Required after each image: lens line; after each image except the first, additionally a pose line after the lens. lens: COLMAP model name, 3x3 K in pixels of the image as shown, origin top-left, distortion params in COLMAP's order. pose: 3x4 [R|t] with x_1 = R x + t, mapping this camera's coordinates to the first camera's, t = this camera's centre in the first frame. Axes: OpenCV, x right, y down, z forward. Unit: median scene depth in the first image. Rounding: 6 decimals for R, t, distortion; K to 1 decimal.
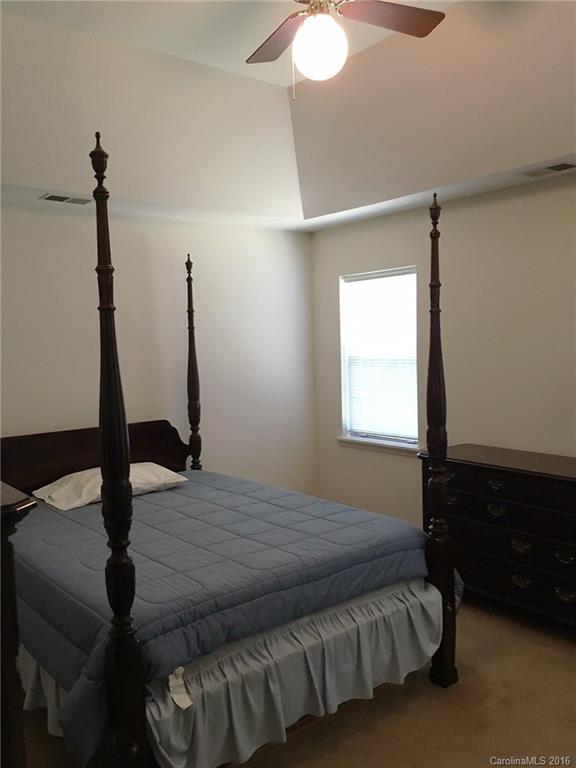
lens RADIAL K [[645.0, 0, 292.5], [0, 645.0, 379.4], [0, 0, 1]] dist [0.074073, -0.098503]
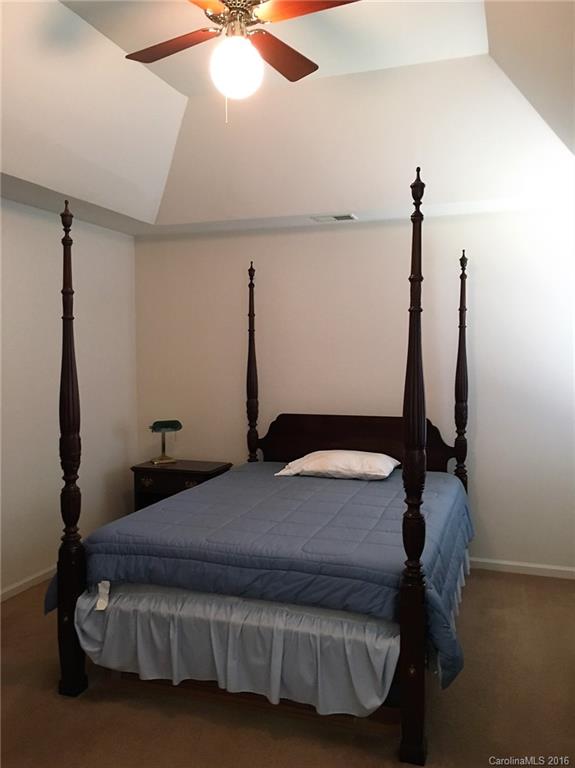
lens RADIAL K [[645.0, 0, 292.6], [0, 645.0, 388.5], [0, 0, 1]] dist [0.074073, -0.098503]
pose [[0.559584, 0.087118, -0.824182, 0.837899], [-0.070303, 0.995865, 0.057532, -0.043308], [0.825786, 0.025748, 0.563395, 0.416166]]
